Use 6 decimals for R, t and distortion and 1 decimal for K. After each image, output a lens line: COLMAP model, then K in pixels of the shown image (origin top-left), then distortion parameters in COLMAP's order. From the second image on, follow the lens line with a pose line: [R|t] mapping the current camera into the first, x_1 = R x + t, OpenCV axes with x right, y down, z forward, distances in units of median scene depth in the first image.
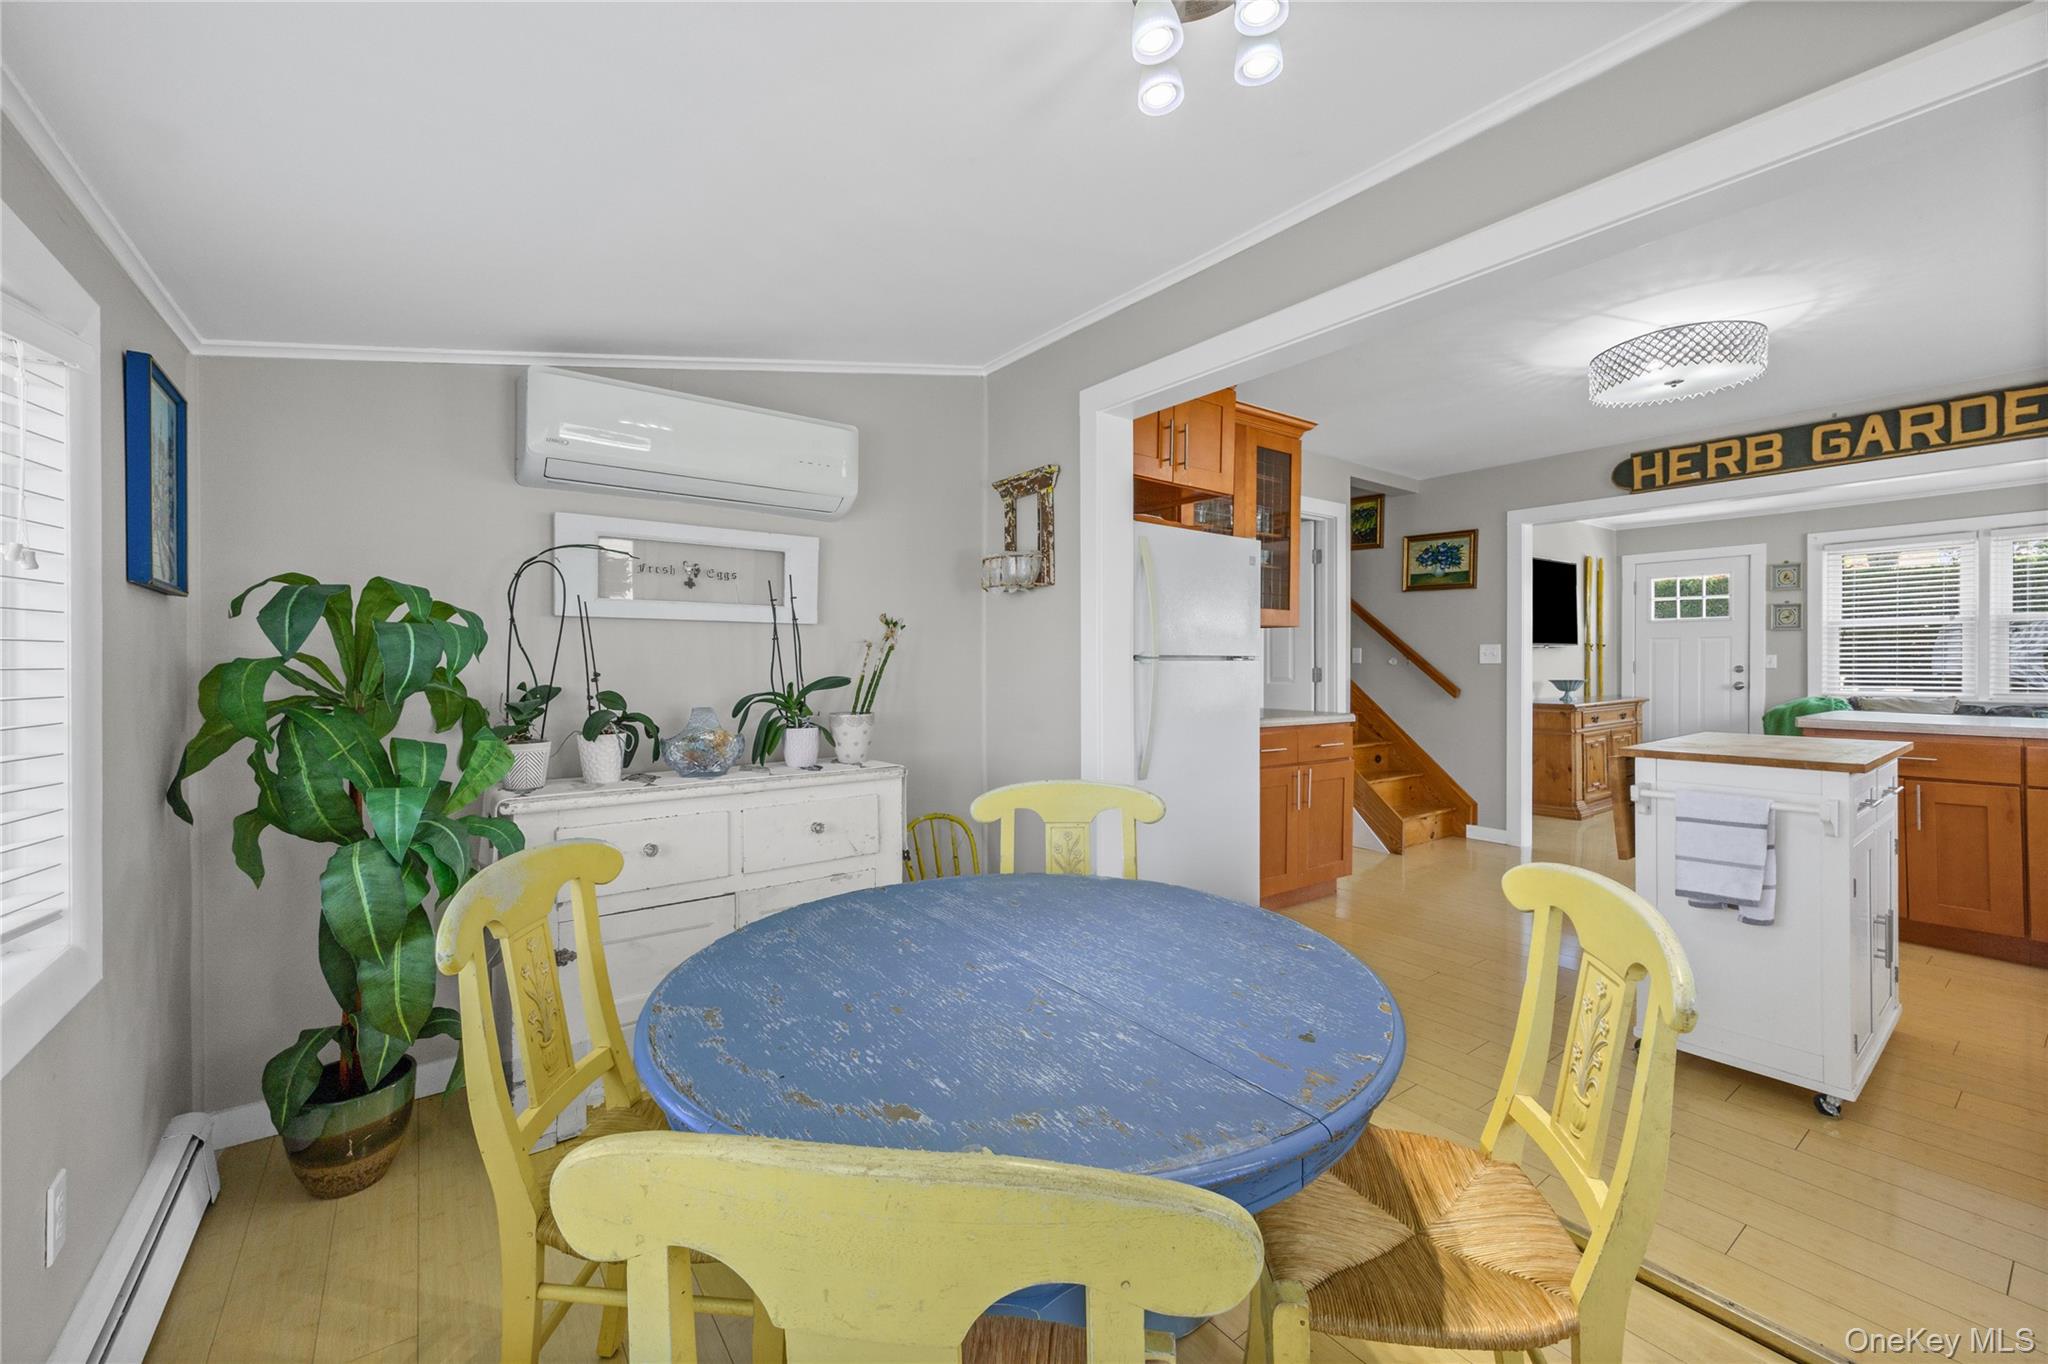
lens RADIAL K [[812.6, 0, 1023.0], [0, 812.6, 669.1], [0, 0, 1]] dist [0.009664, -0.000844]
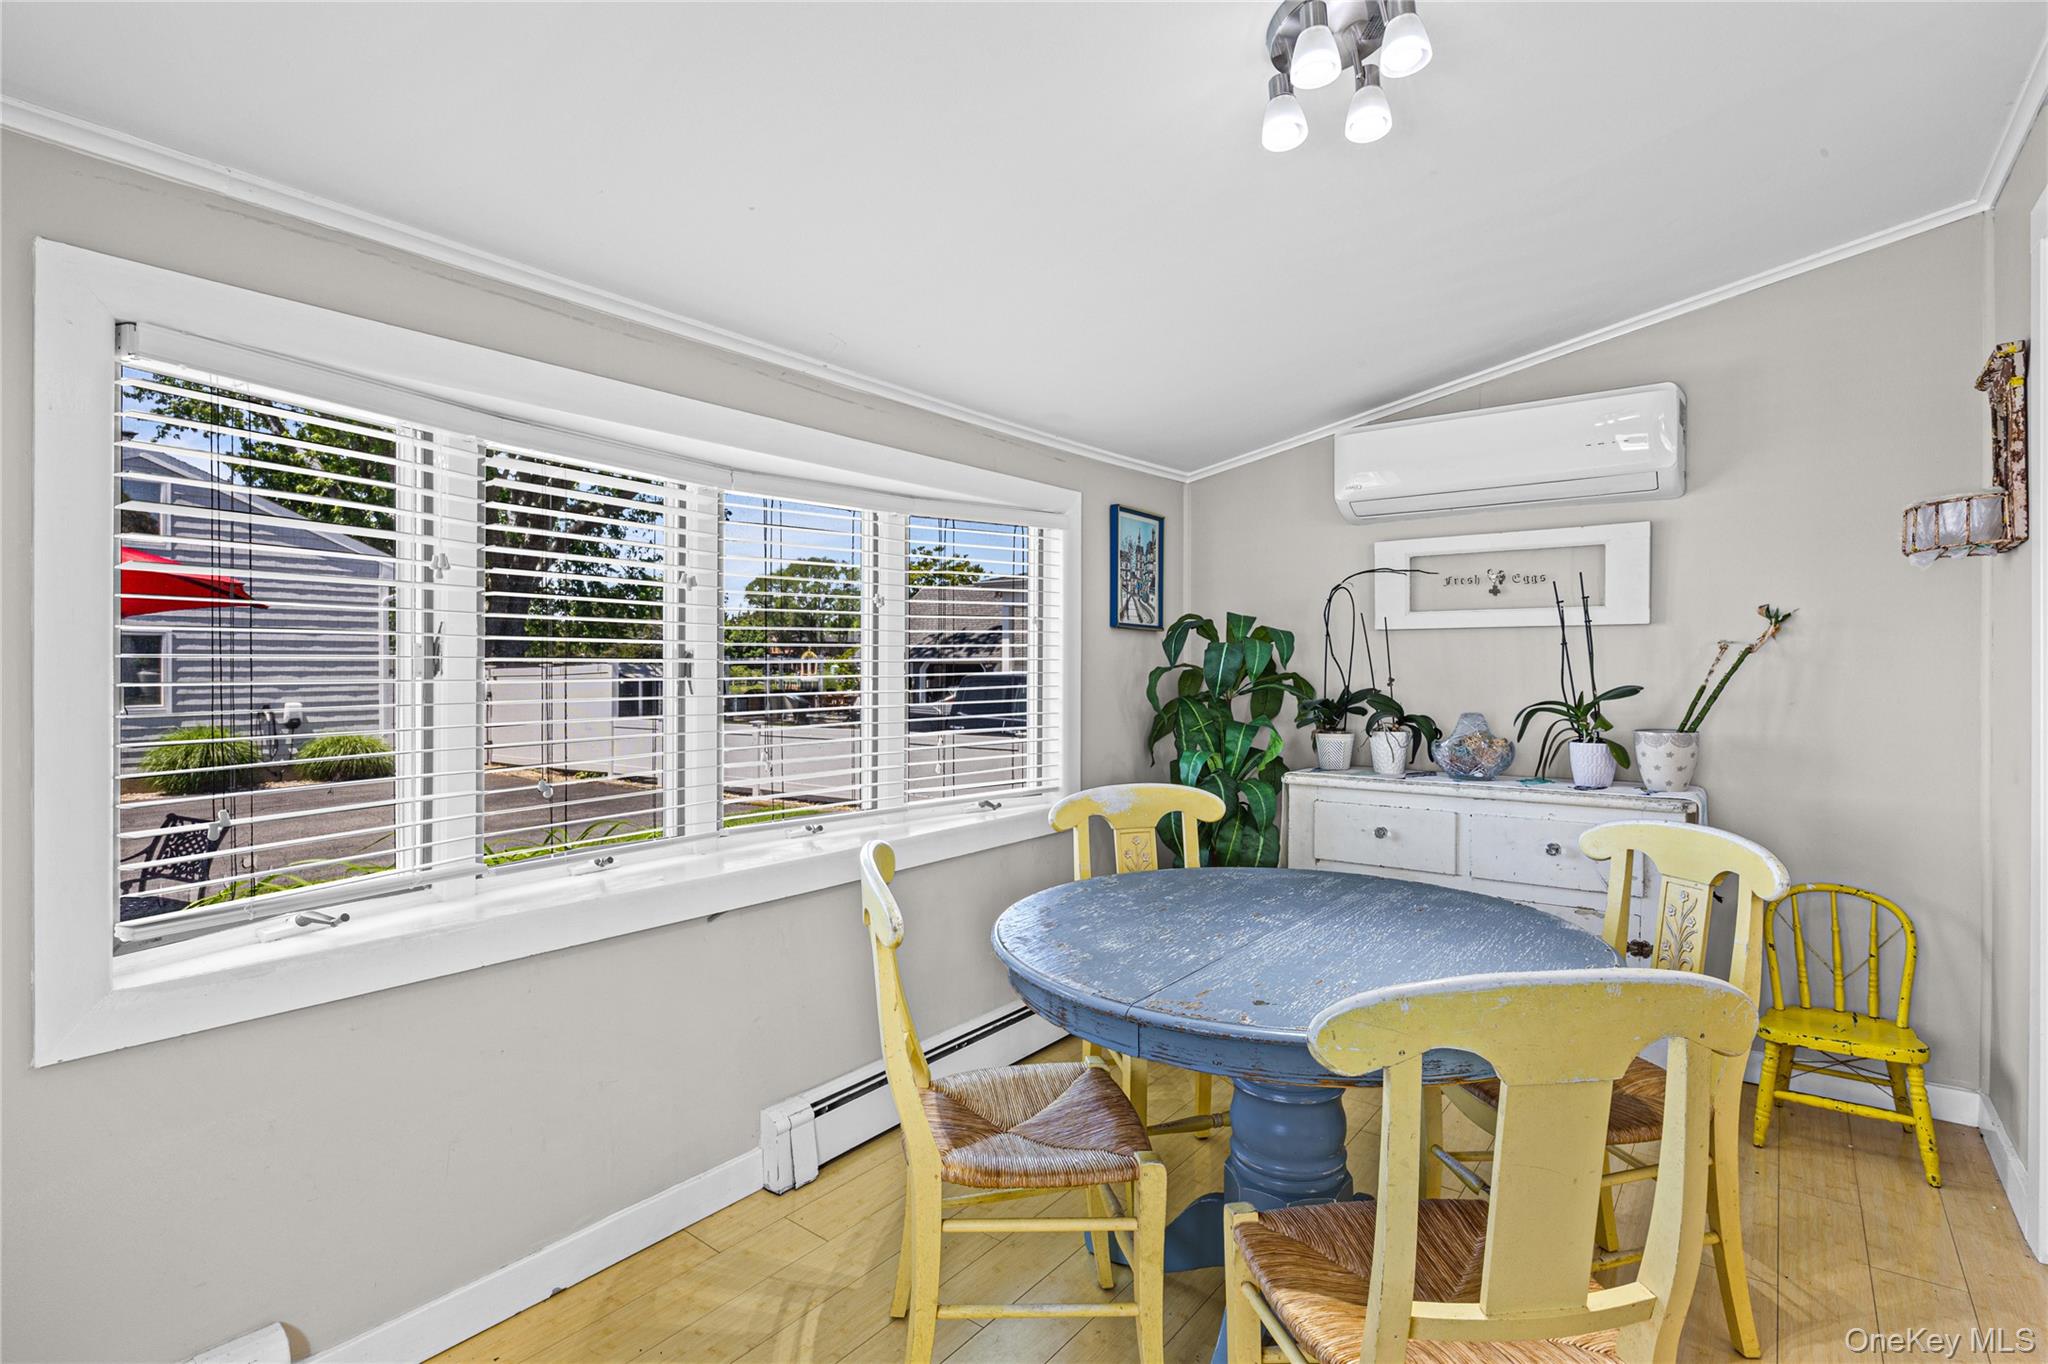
lens RADIAL K [[976.2, 0, 1034.6], [0, 976.2, 671.3], [0, 0, 1]] dist [-0.023051, -0.003347]
pose [[0.272809, 0.004837, -0.962056, 0.370367], [-0.007534, 0.999967, 0.002891, -0.002755], [0.962039, 0.006459, 0.272836, 0.076700]]
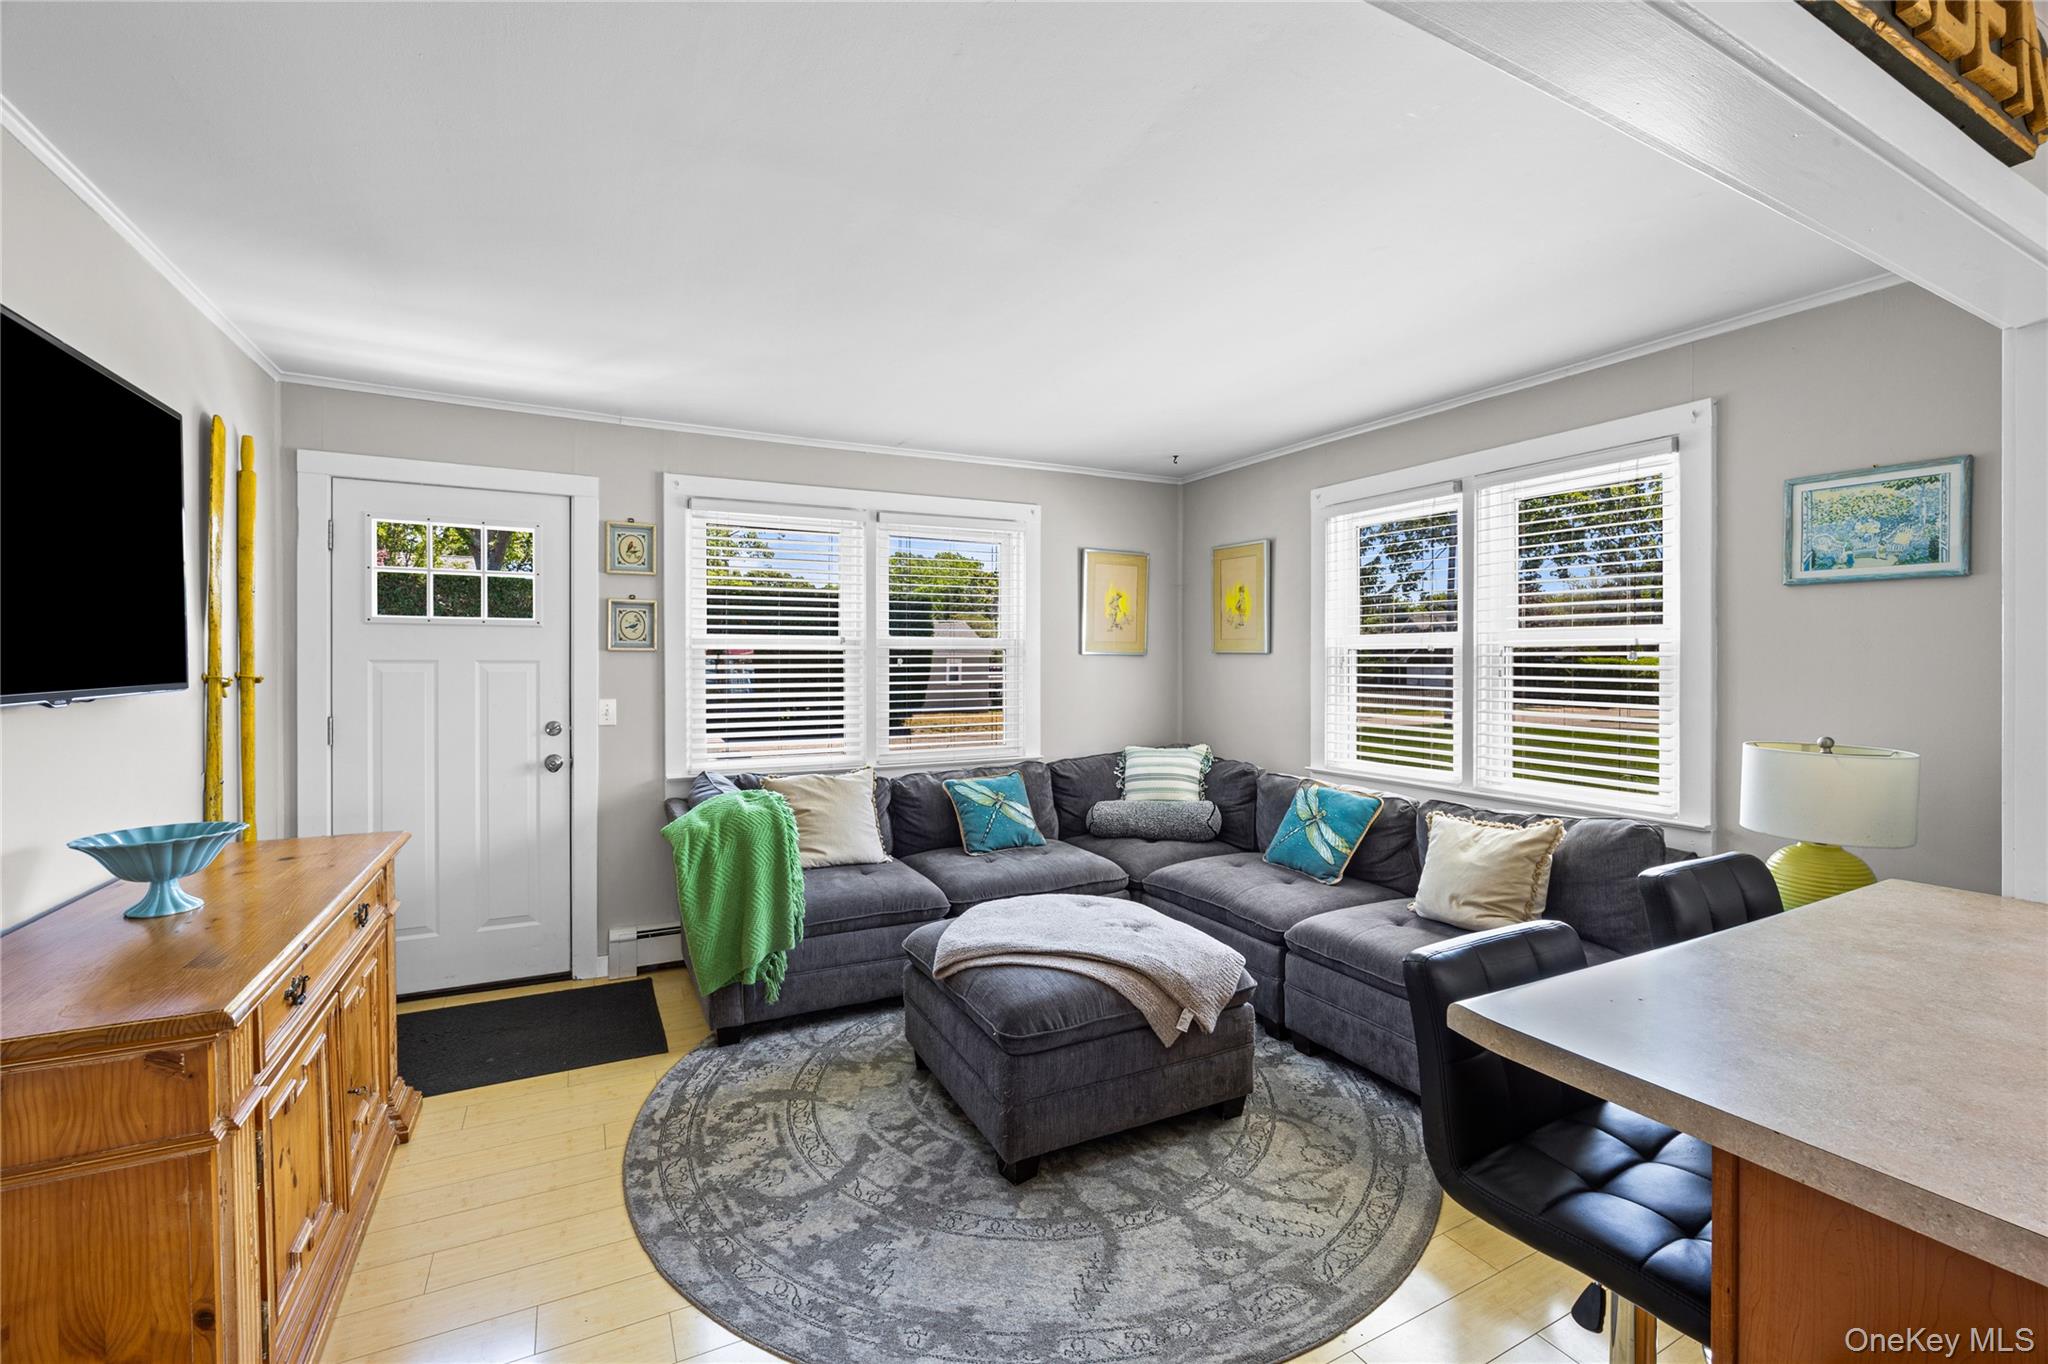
lens RADIAL K [[859.4, 0, 1026.0], [0, 859.4, 670.8], [0, 0, 1]] dist [-0.008898, 0.000134]
pose [[0.155360, -0.005074, 0.987845, 0.693420], [0.006160, 0.999972, 0.004168, -0.057490], [-0.987839, 0.005438, 0.155387, 1.072064]]
